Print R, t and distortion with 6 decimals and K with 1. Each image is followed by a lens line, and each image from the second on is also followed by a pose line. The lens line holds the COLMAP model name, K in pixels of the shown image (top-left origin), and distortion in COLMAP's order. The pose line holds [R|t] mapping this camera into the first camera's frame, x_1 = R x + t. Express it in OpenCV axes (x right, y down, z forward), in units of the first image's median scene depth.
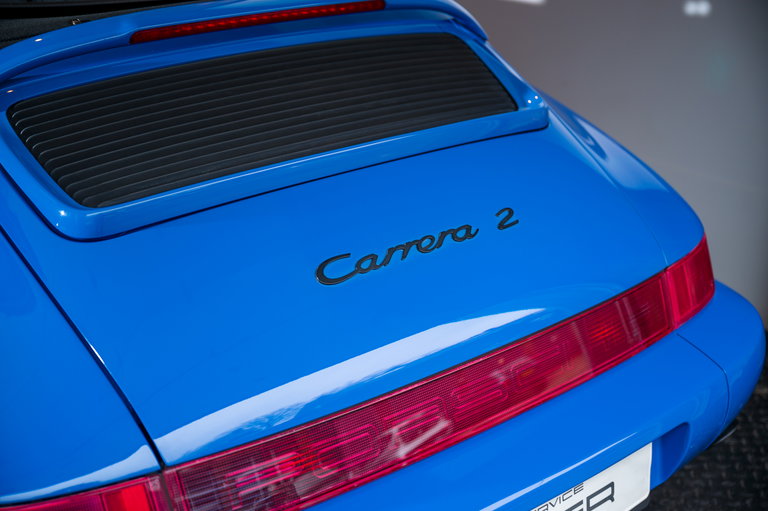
lens RADIAL K [[1016.9, 0, 384.0], [0, 1016.9, 255.5], [0, 0, 1]] dist [-0.001169, -0.001730]
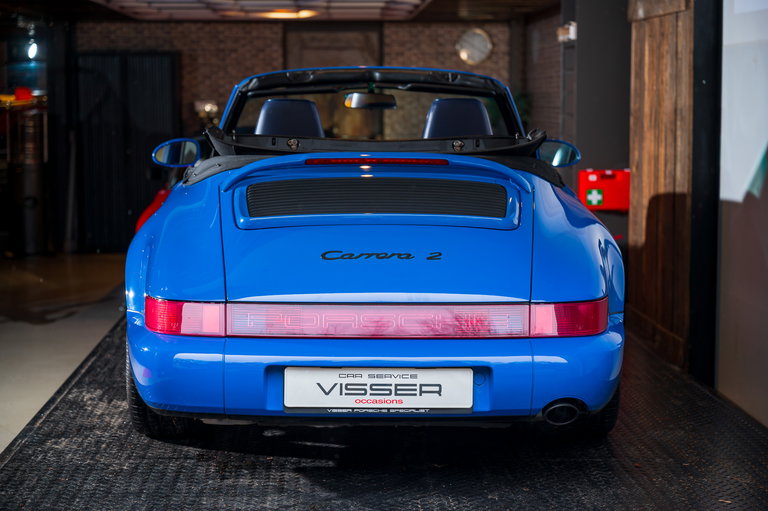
lens RADIAL K [[1636.9, 0, 384.0], [0, 1636.9, 255.5], [0, 0, 1]] dist [0.030350, 0.070181]
pose [[0.796960, 0.073861, -0.599500, 2.066065], [-0.246100, 0.946089, -0.210597, 0.697209], [0.551625, 0.315374, 0.772172, -1.617953]]
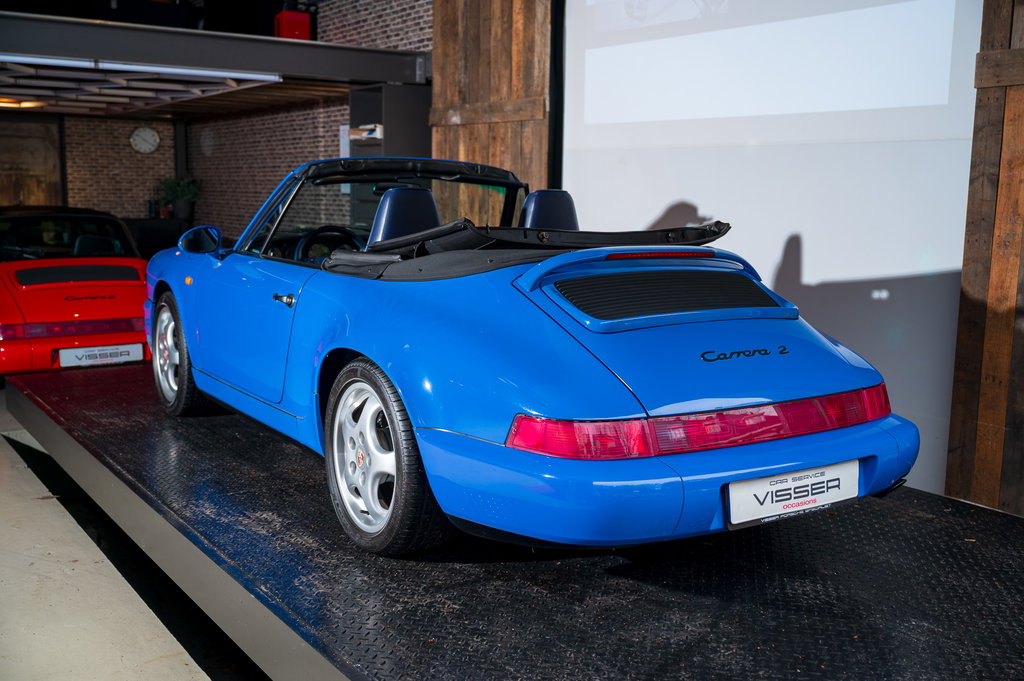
lens RADIAL K [[1055.3, 0, 512.0], [0, 1055.3, 340.5], [0, 0, 1]] dist [-0.004888, -0.015293]
pose [[0.997863, 0.043416, -0.048830, -0.334328], [-0.054407, 0.965938, -0.252990, 0.533830], [0.036183, 0.255106, 0.966236, -1.119128]]
